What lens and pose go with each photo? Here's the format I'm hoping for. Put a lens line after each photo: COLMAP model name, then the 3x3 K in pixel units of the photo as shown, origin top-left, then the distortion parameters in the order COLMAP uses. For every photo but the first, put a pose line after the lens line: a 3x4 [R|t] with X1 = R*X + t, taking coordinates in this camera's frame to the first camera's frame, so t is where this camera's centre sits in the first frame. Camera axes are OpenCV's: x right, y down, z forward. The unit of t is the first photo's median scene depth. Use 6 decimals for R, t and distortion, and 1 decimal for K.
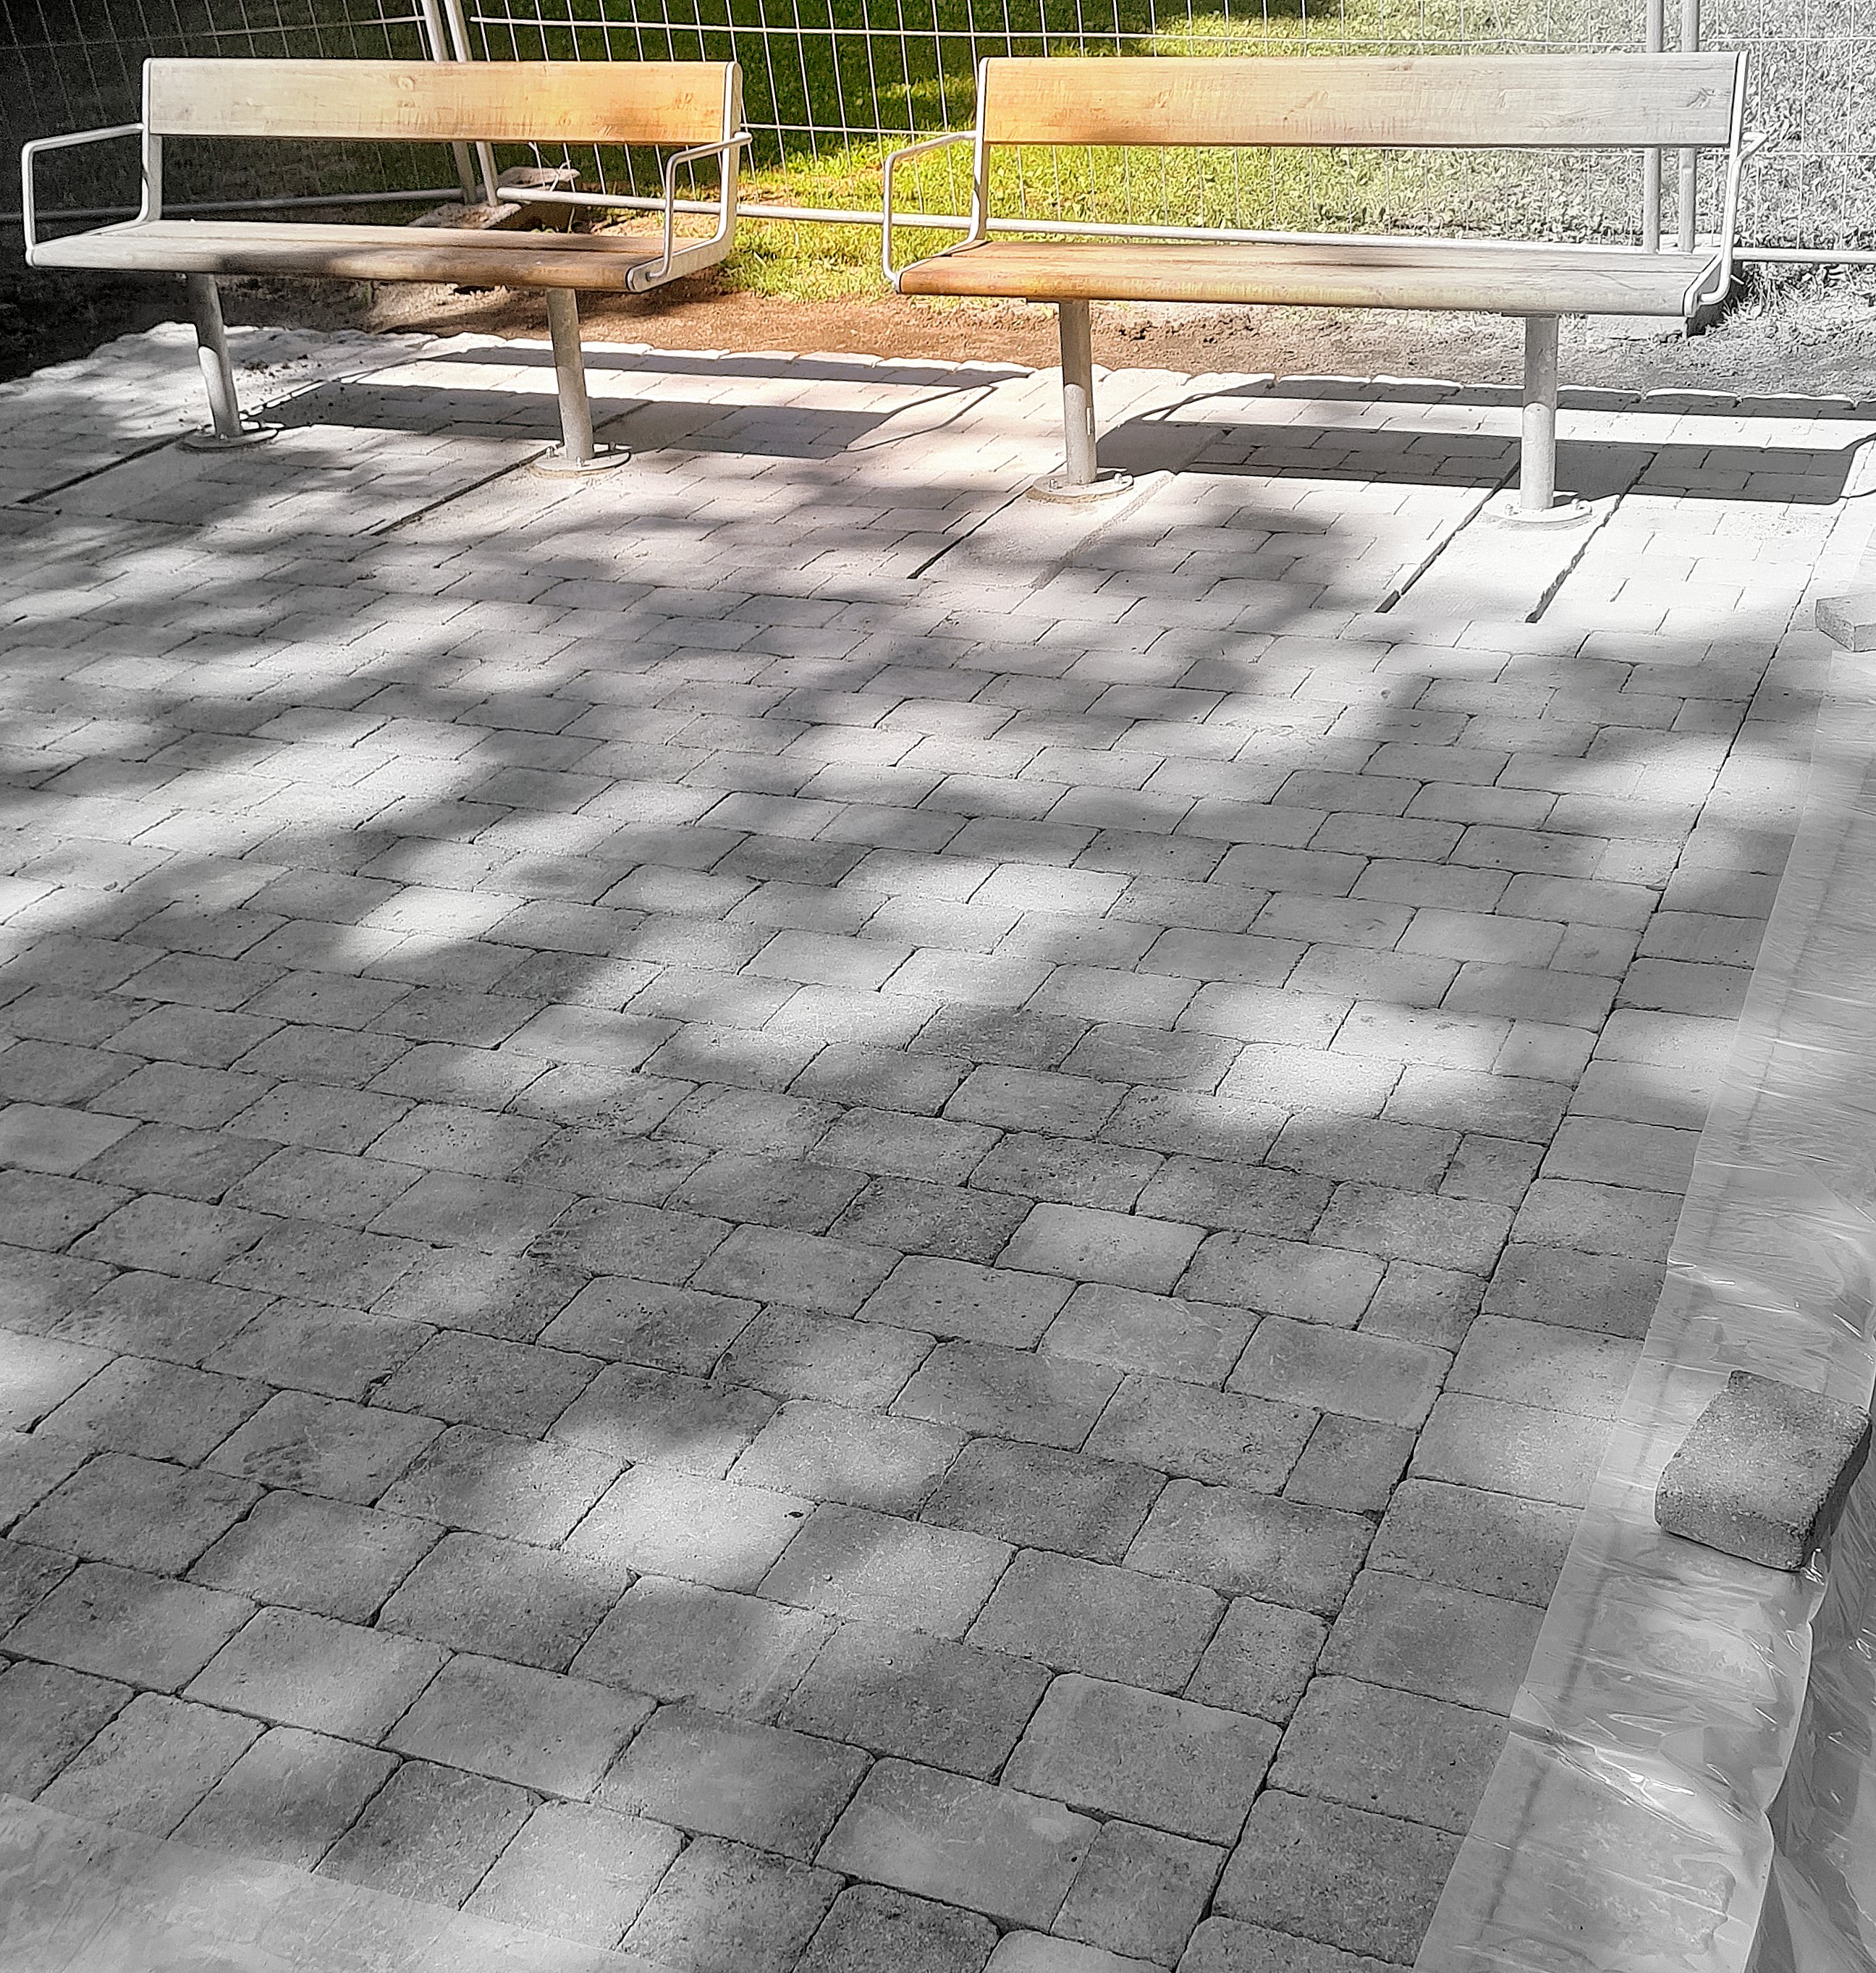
lens RADIAL K [[3045.9, 0, 941.8], [0, 3045.9, 982.5], [0, 0, 1]] dist [0.087661, 0.000000]
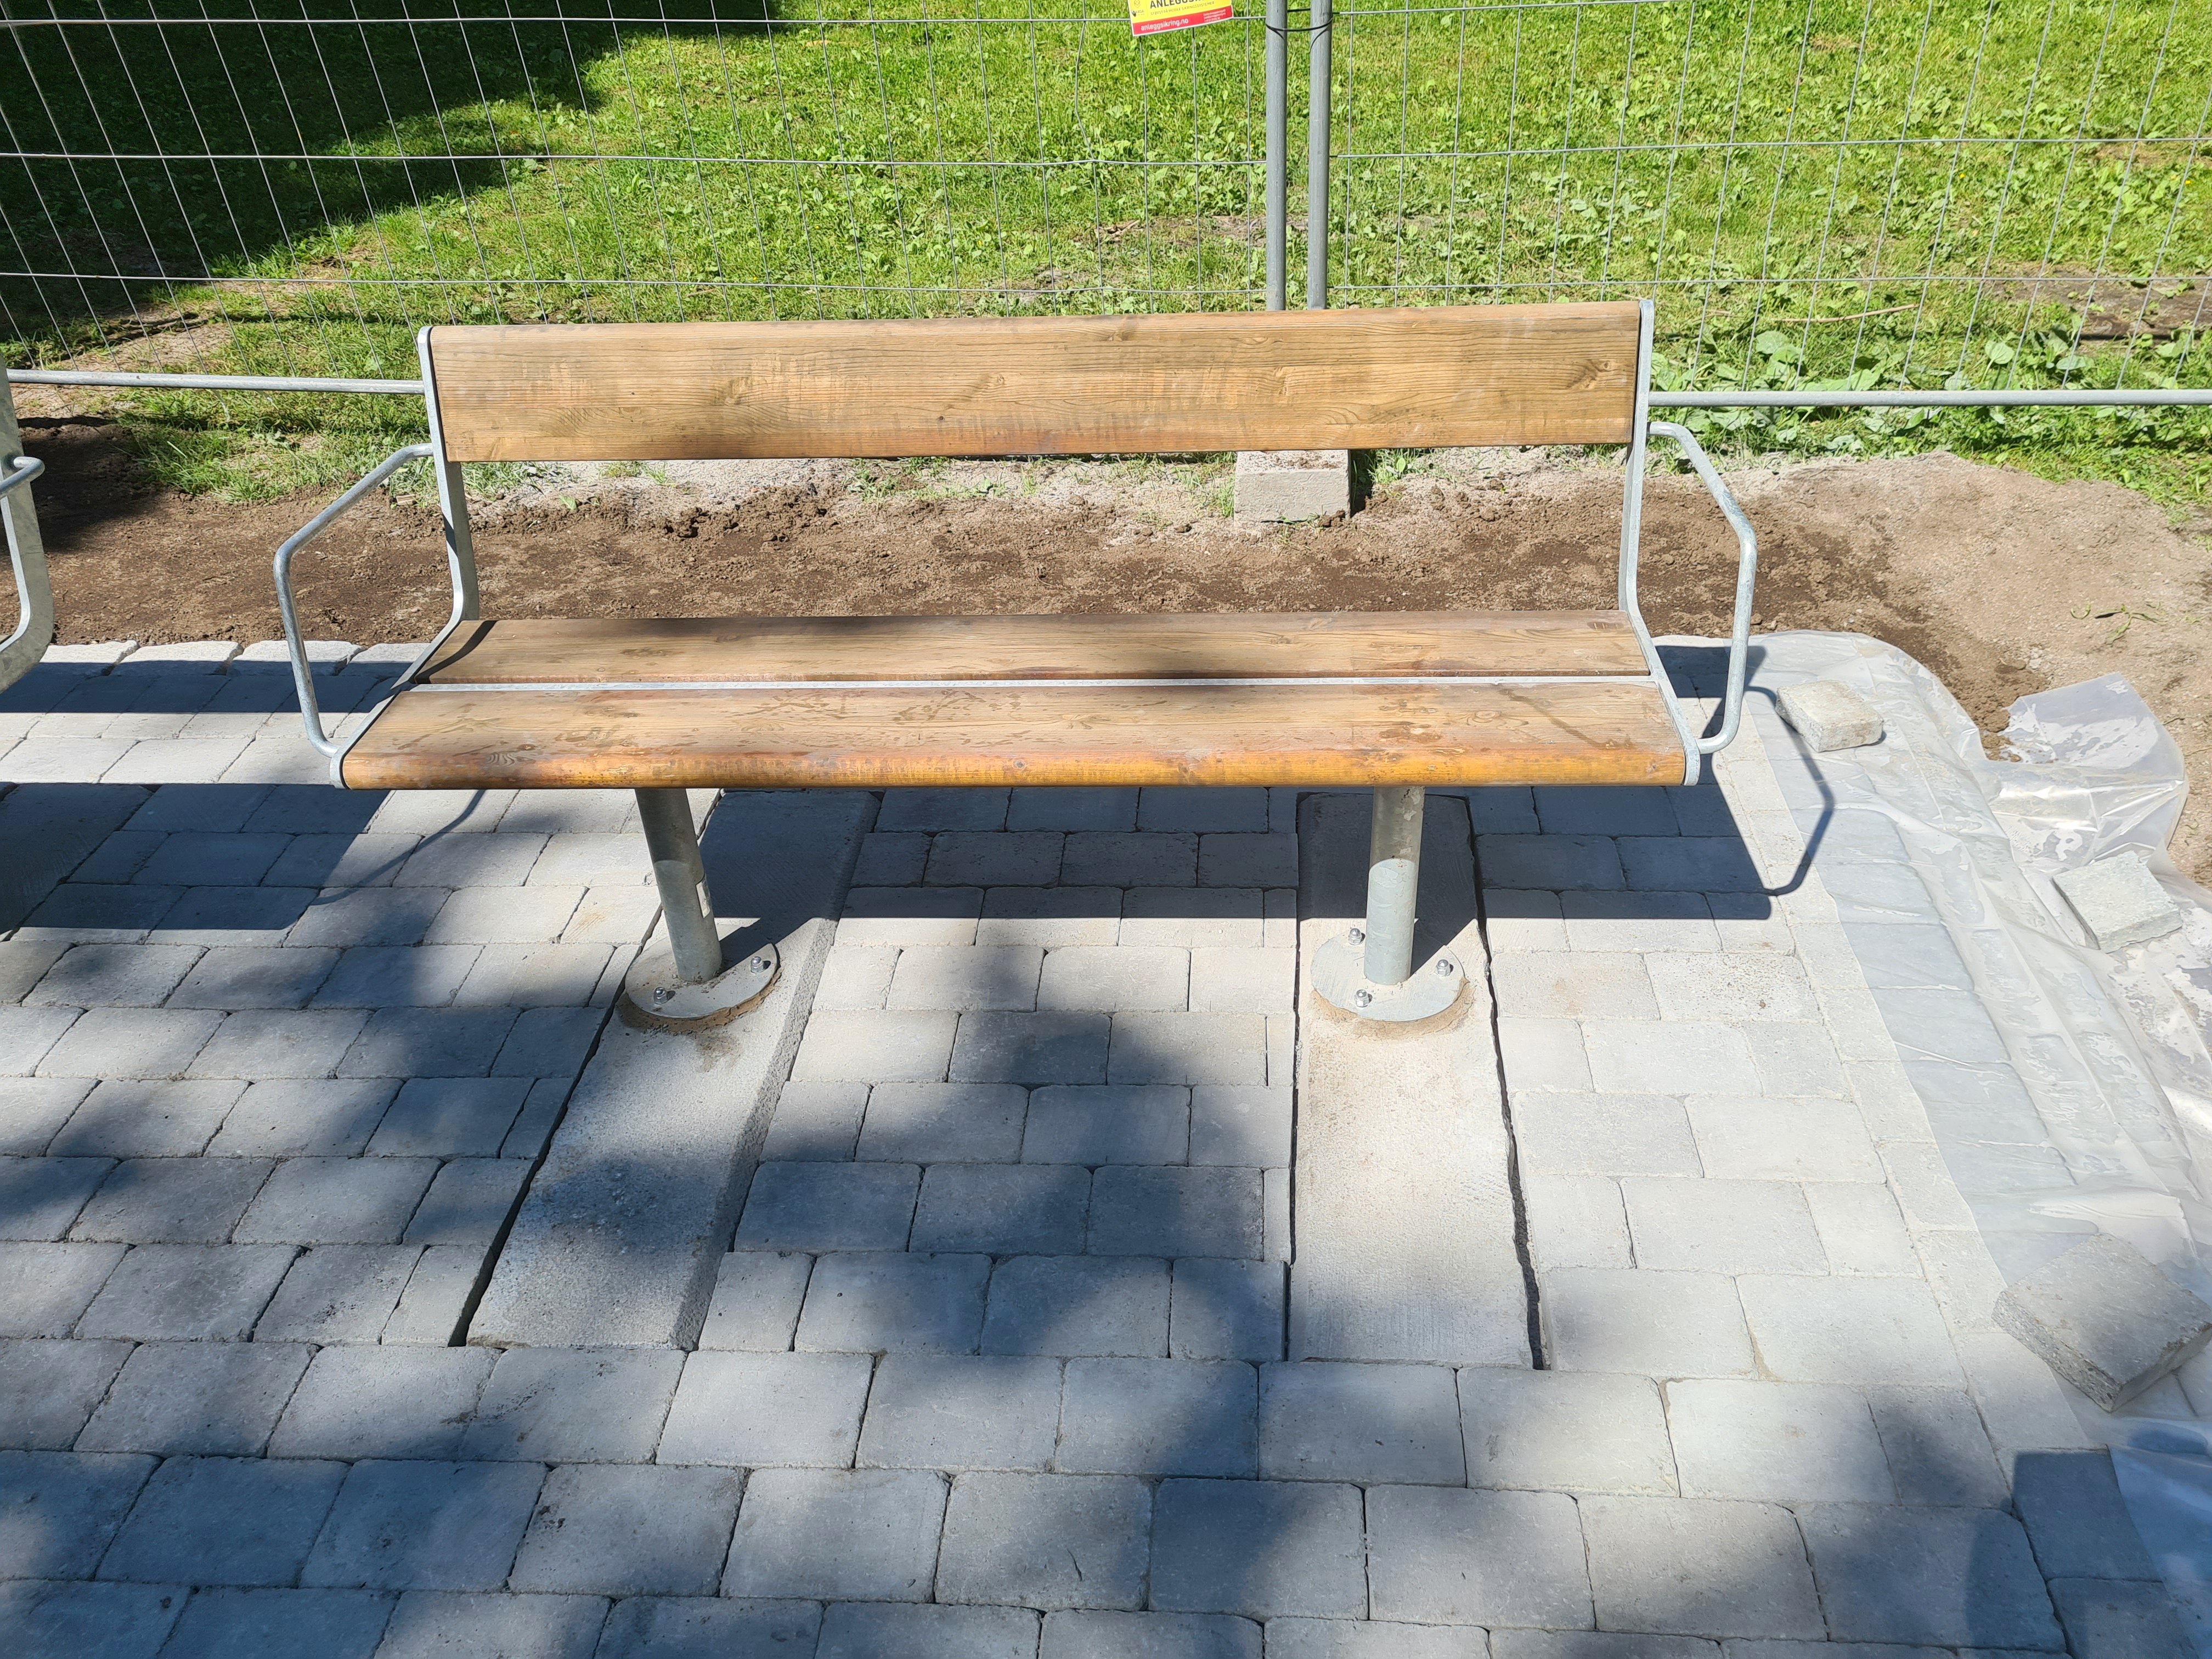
lens RADIAL K [[1773.3, 0, 1096.8], [0, 1773.3, 837.4], [0, 0, 1]] dist [0.042404, 0.002168]
pose [[0.944534, -0.170763, 0.280527, 0.023790], [0.120699, 0.974906, 0.187055, -0.257156], [-0.305429, -0.142820, 0.941443, 0.620159]]
